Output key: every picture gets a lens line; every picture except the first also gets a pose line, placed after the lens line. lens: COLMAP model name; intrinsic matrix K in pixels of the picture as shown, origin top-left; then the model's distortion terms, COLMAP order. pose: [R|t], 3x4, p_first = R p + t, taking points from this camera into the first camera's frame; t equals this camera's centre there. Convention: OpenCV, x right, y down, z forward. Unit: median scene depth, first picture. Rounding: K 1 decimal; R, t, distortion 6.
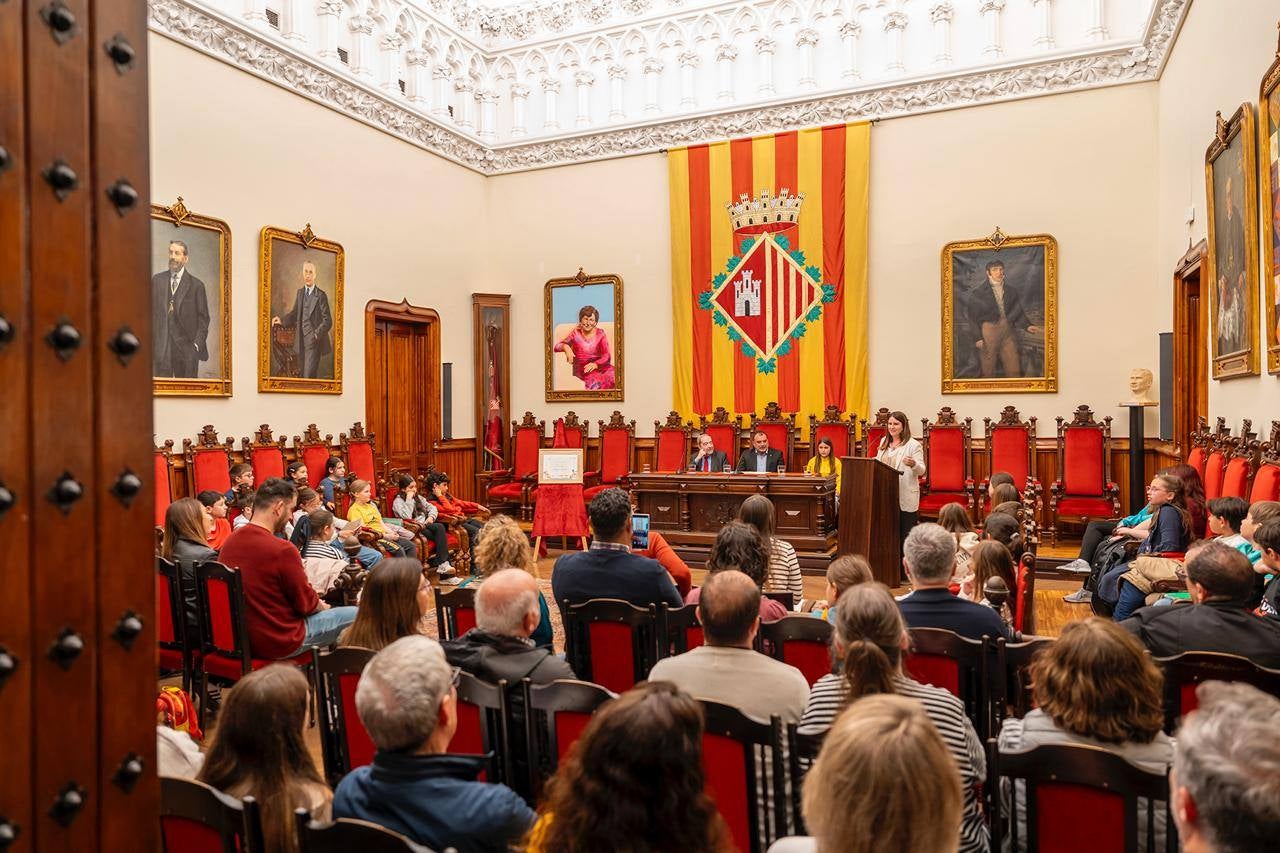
lens RADIAL K [[863.2, 0, 632.8], [0, 863.2, 427.6], [0, 0, 1]] dist [-0.013349, 0.013117]
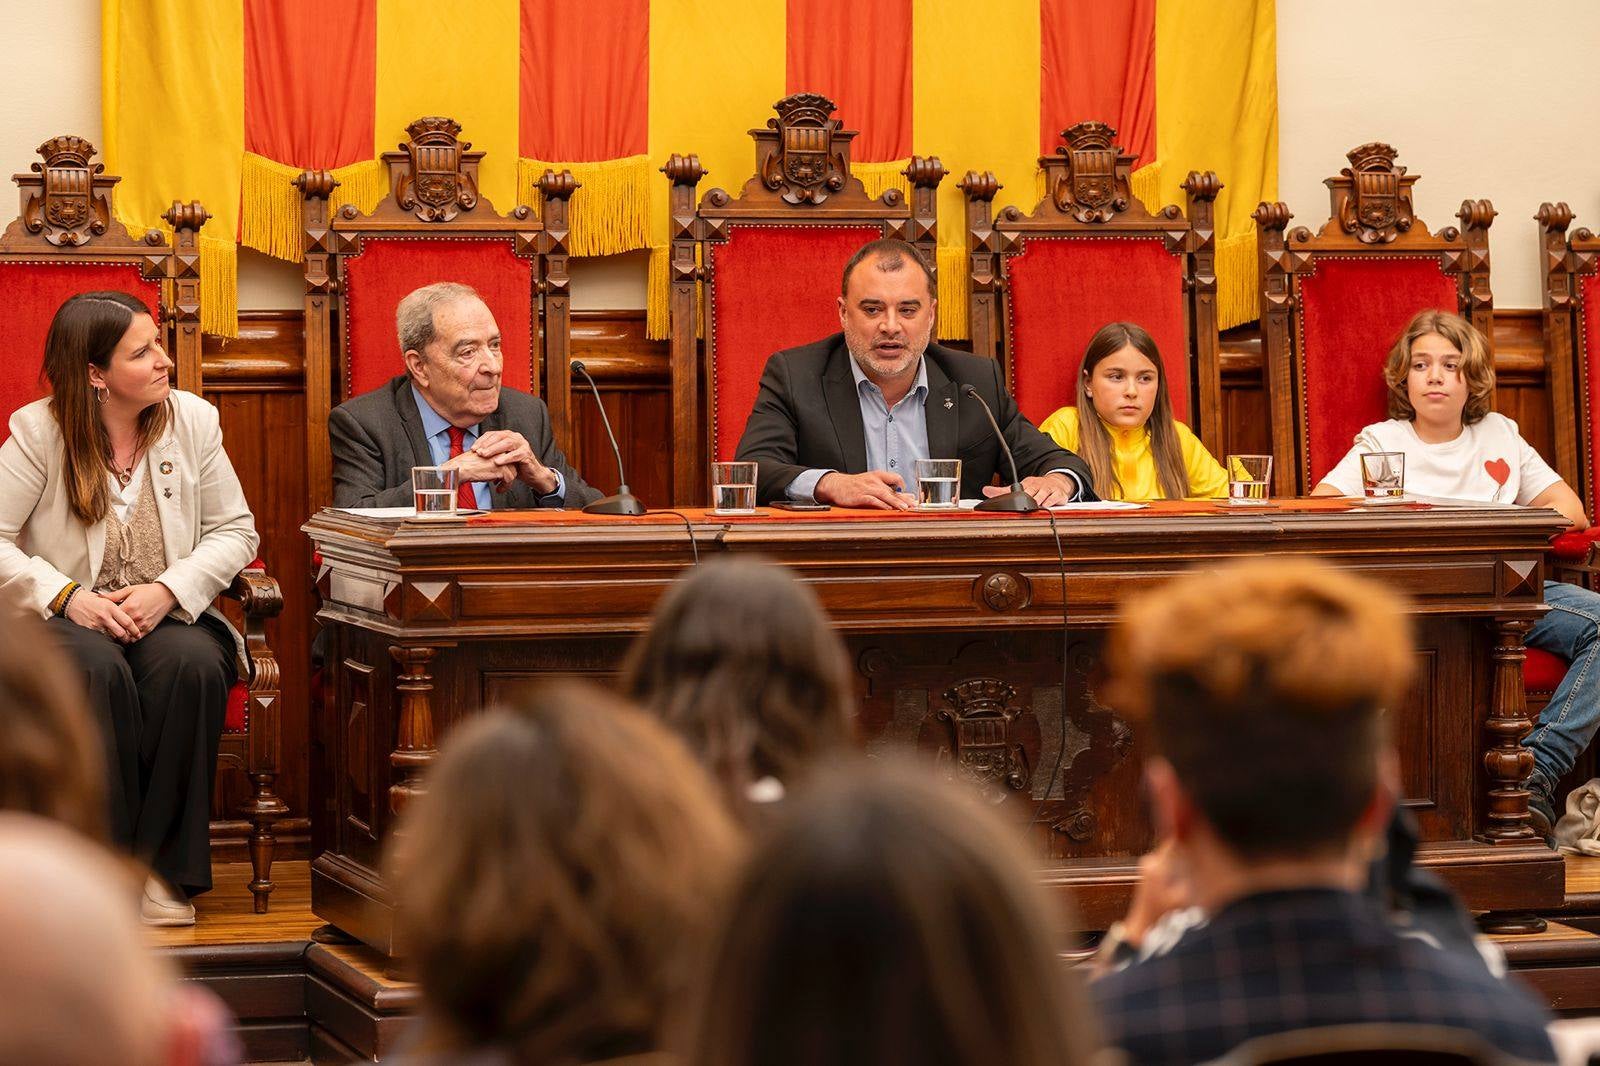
lens RADIAL K [[5668.0, 0, 805.1], [0, 5668.0, 535.1], [0, 0, 1]] dist [-0.091254, 0.355379]
pose [[0.742834, -0.019767, 0.669184, -0.561339], [0.000709, 0.999587, 0.028741, 0.023618], [-0.669476, -0.020876, 0.742541, 0.183506]]
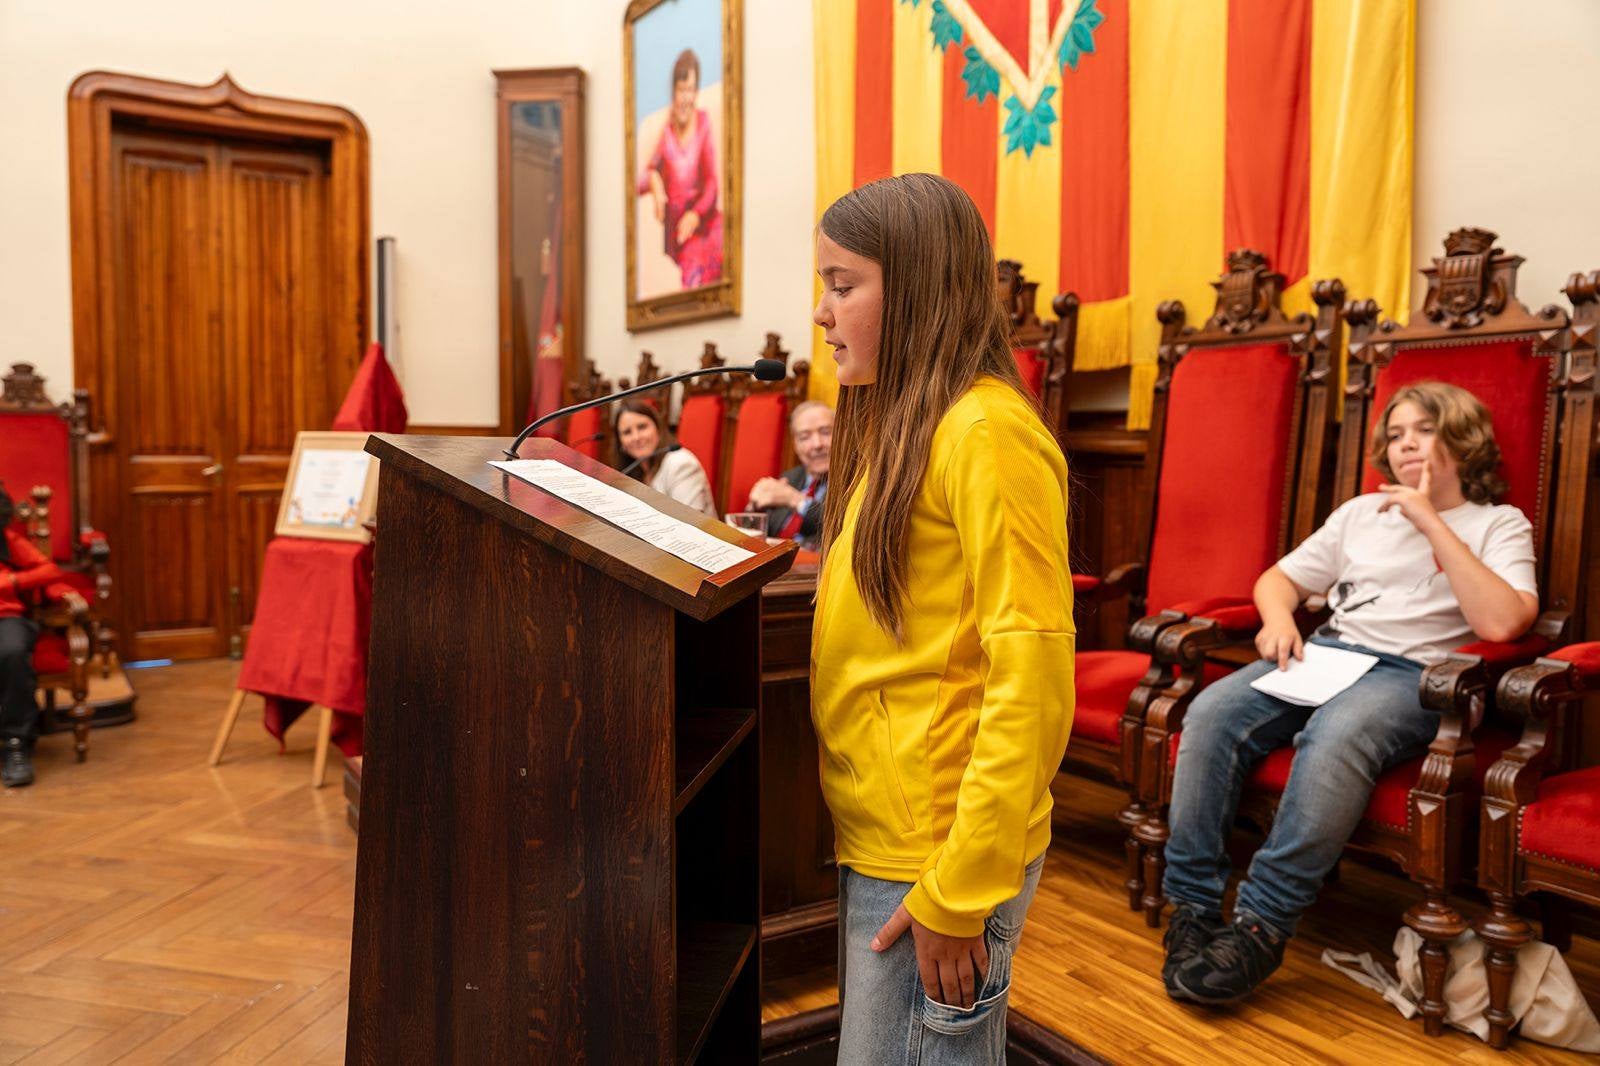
lens RADIAL K [[1198.6, 0, 799.7], [0, 1198.6, 527.1], [0, 0, 1]] dist [-0.009824, 0.009828]
pose [[0.839230, 0.054717, -0.541016, 0.294322], [-0.026460, 0.997855, 0.059875, 0.026523], [0.543132, -0.035934, 0.838878, 0.671203]]
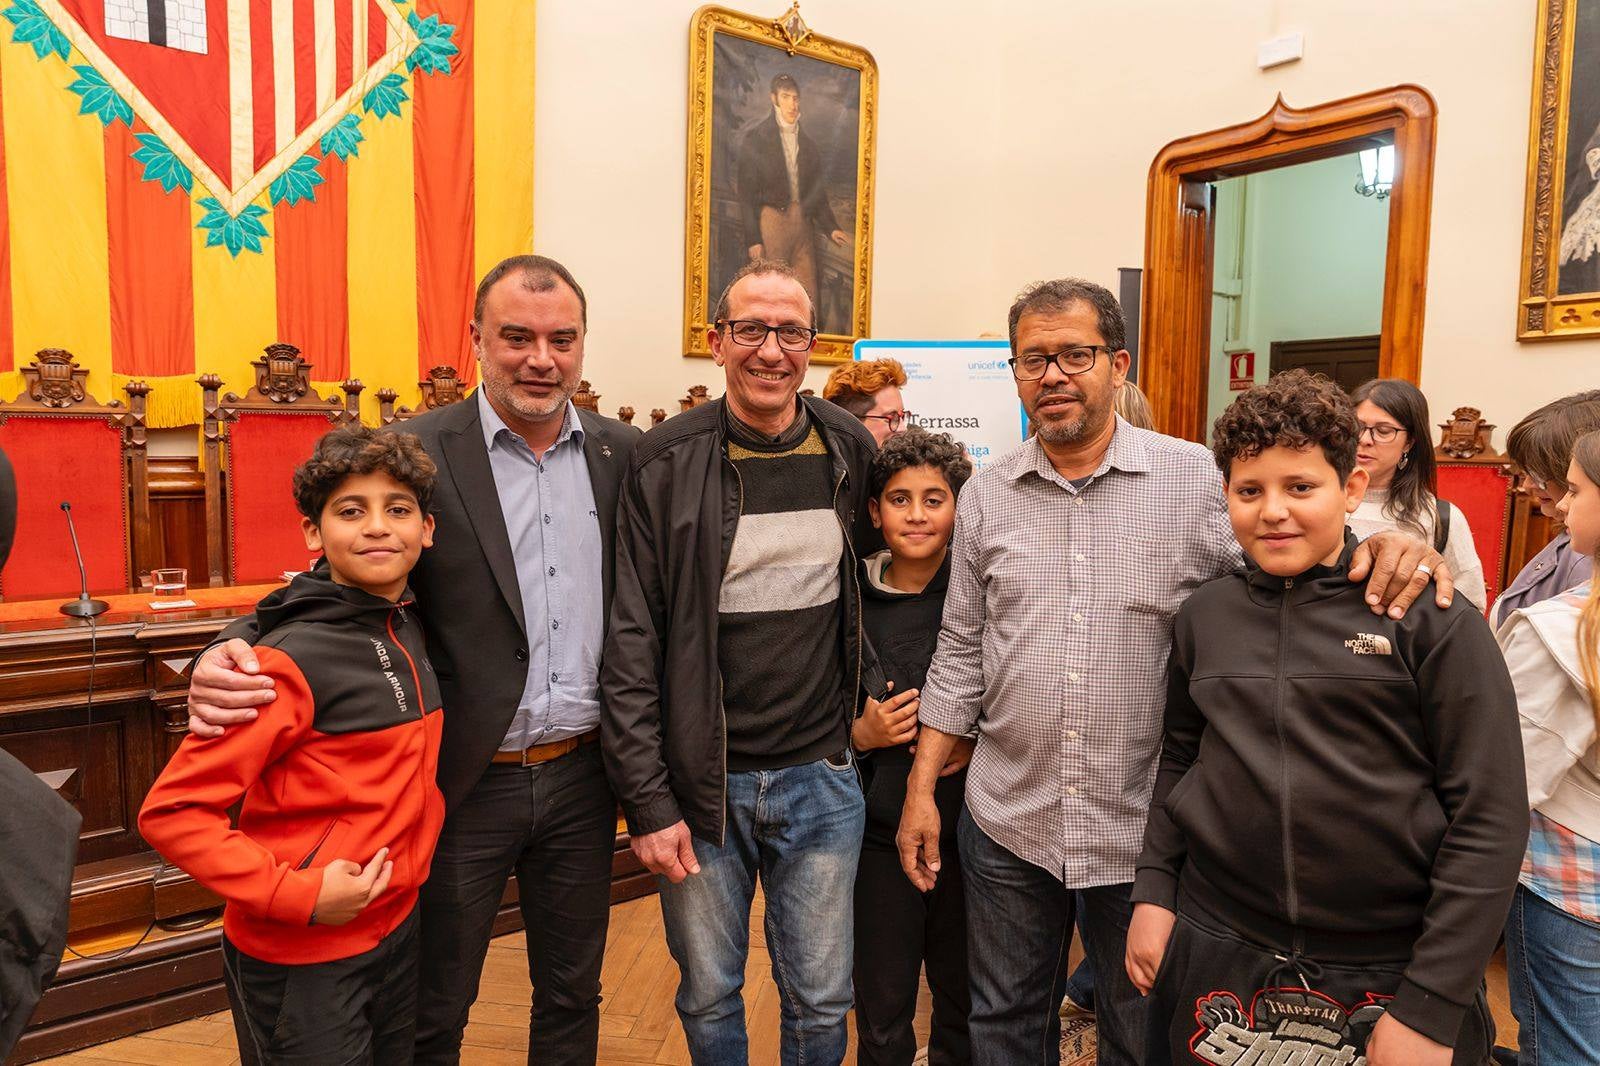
lens RADIAL K [[1079.0, 0, 791.0], [0, 1079.0, 534.3], [0, 0, 1]] dist [-0.013349, 0.013117]
pose [[0.493949, -0.064567, 0.867090, -0.091719], [-0.005681, 0.996978, 0.077475, 0.008384], [-0.869472, -0.043195, 0.492090, 0.628839]]
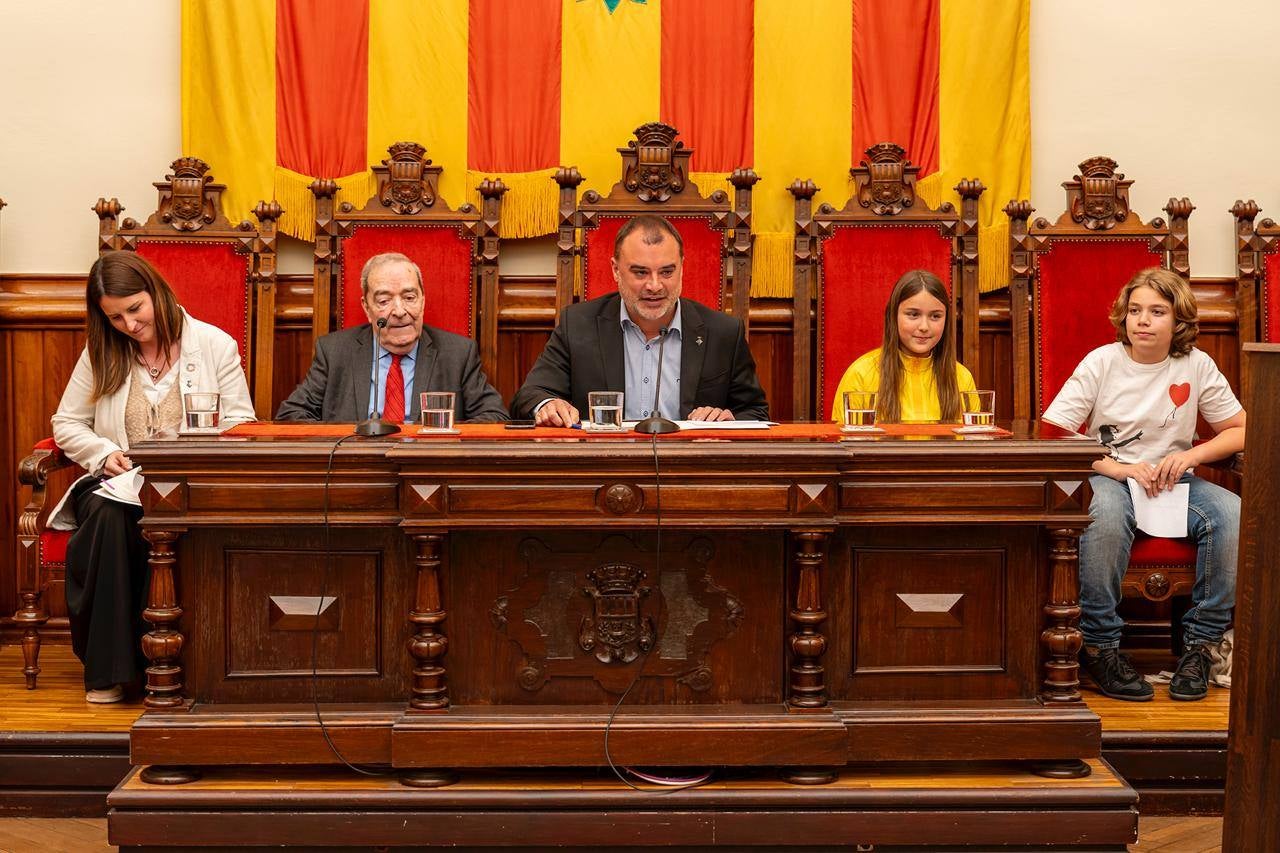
lens RADIAL K [[2421.9, 0, 624.7], [0, 2421.9, 425.7], [0, 0, 1]] dist [0.000294, 0.328589]
pose [[0.902906, -0.016933, 0.429504, -0.128975], [-0.006955, 0.998517, 0.053987, 0.016853], [-0.429782, -0.051733, 0.901450, 0.396432]]
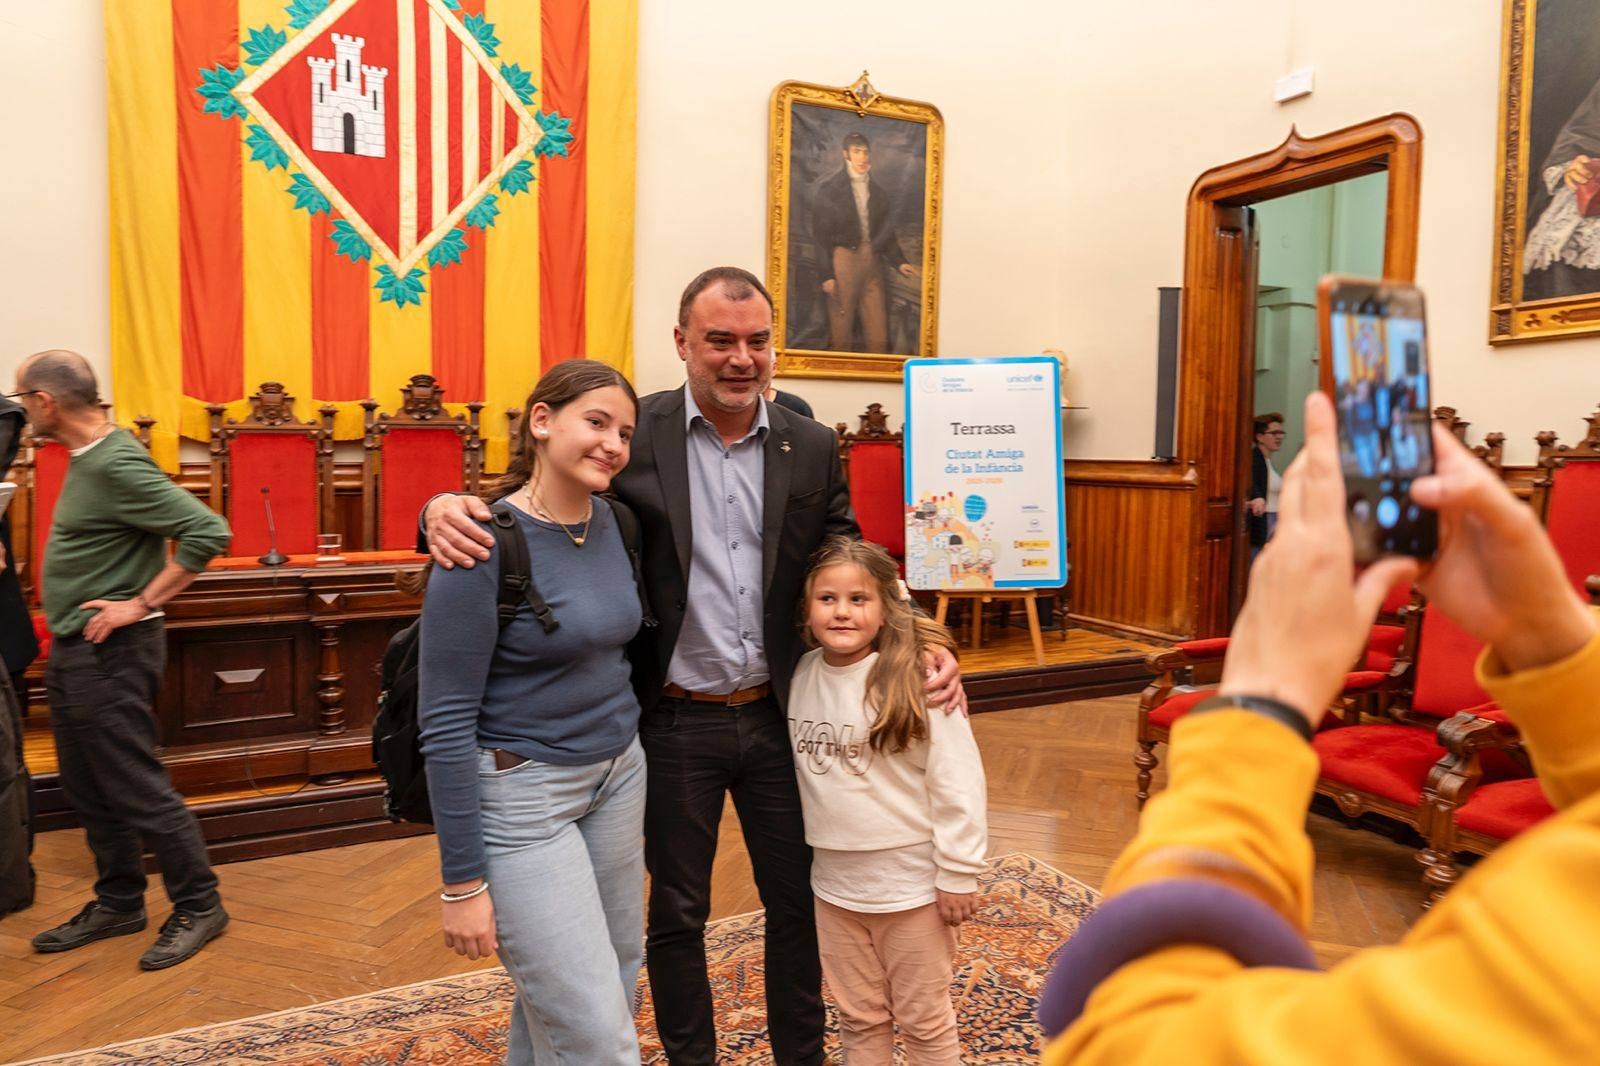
lens RADIAL K [[1095.4, 0, 785.1], [0, 1095.4, 504.1], [0, 0, 1]] dist [-0.002227, 0.002362]
pose [[0.643349, -0.023767, 0.765204, -0.126964], [0.002108, 0.999569, 0.029274, 0.016650], [-0.765570, -0.017221, 0.643122, 0.528719]]
